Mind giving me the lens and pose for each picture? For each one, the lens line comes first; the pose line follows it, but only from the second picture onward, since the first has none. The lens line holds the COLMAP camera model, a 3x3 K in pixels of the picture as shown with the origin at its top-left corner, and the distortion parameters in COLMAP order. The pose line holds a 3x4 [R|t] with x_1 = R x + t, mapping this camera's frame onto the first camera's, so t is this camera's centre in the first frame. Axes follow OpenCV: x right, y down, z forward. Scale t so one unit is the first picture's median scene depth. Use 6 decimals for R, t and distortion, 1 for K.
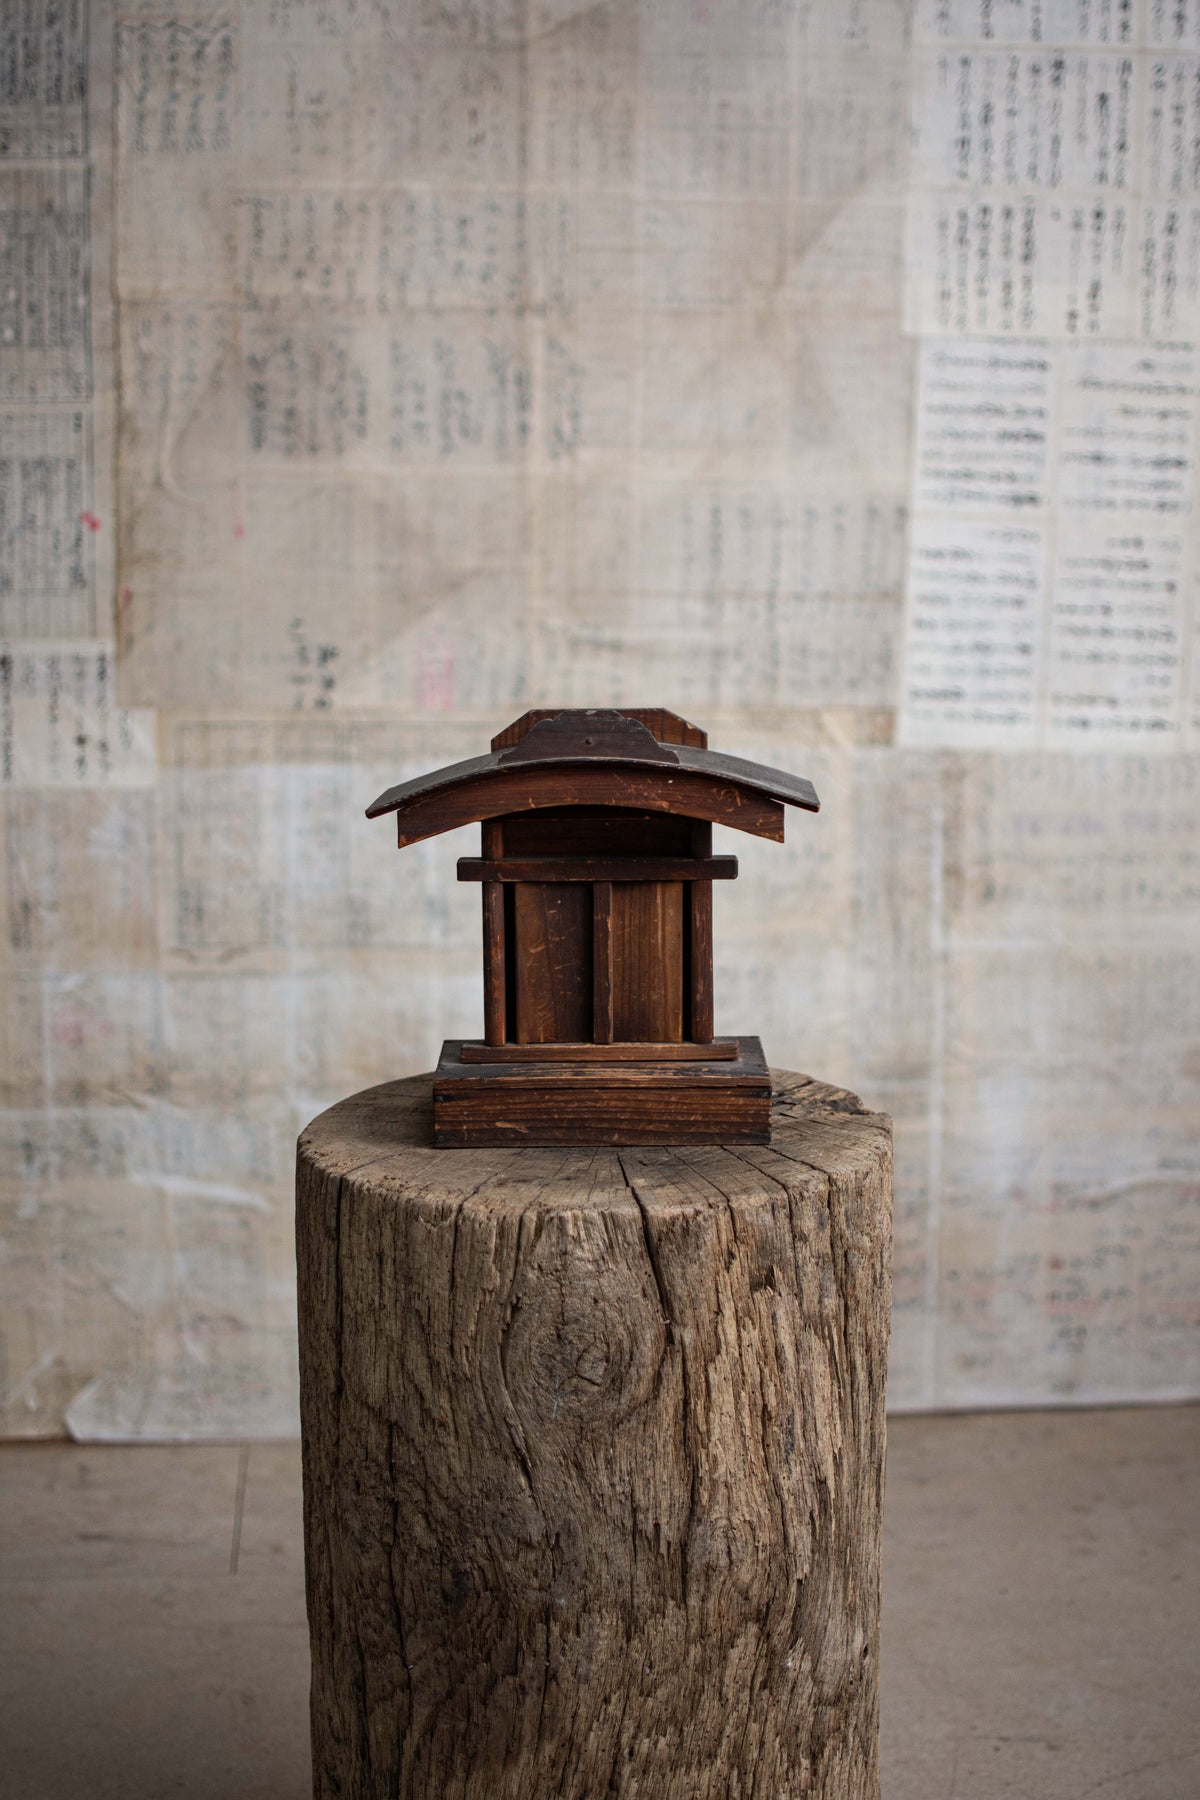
lens RADIAL K [[2961.1, 0, 582.4], [0, 2961.1, 877.1], [0, 0, 1]] dist [-0.076802, 0.000000]
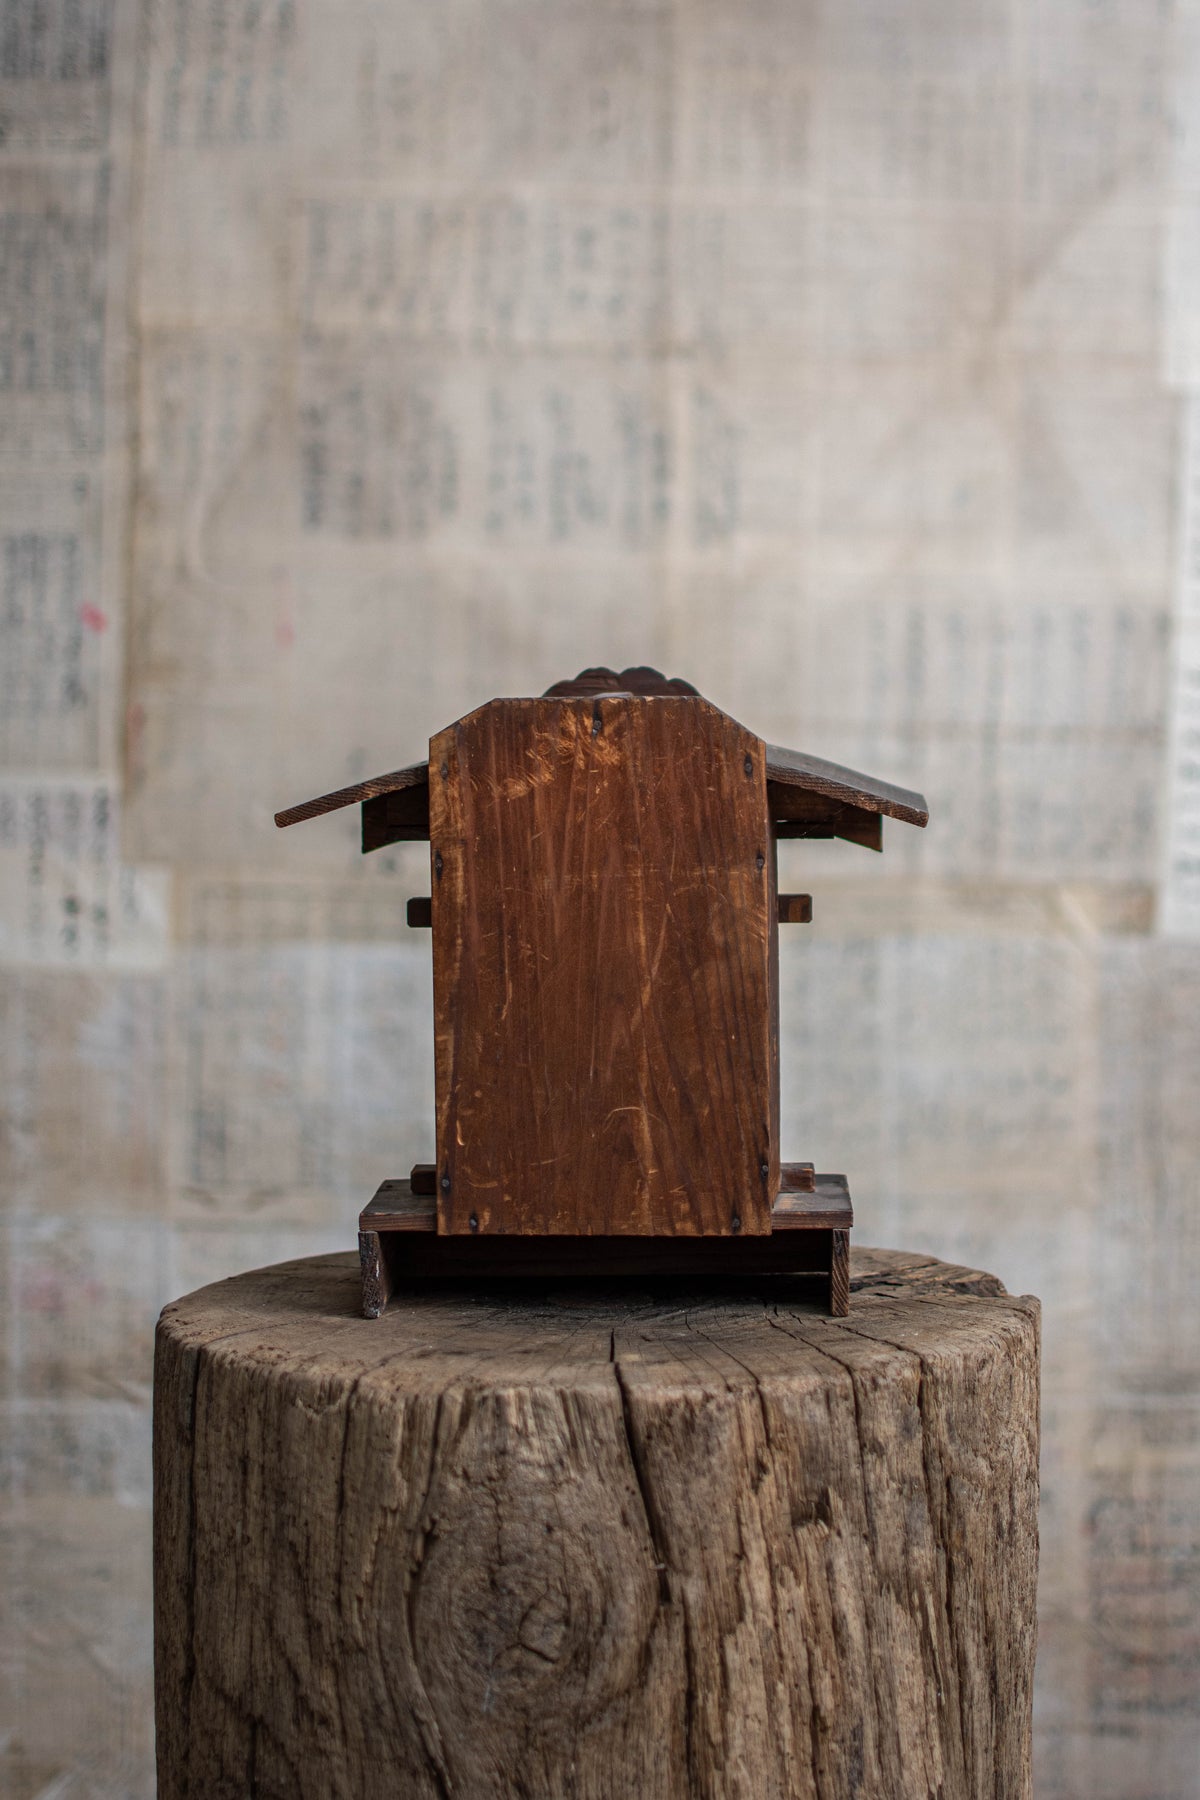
lens RADIAL K [[3478.1, 0, 687.4], [0, 3478.1, 814.8], [0, 0, 1]] dist [-0.110575, 0.000000]
pose [[0.997503, 0.012184, -0.069565, 0.080448], [-0.022177, 0.989223, -0.144729, 0.090651], [0.067052, 0.145911, 0.987023, 0.207700]]
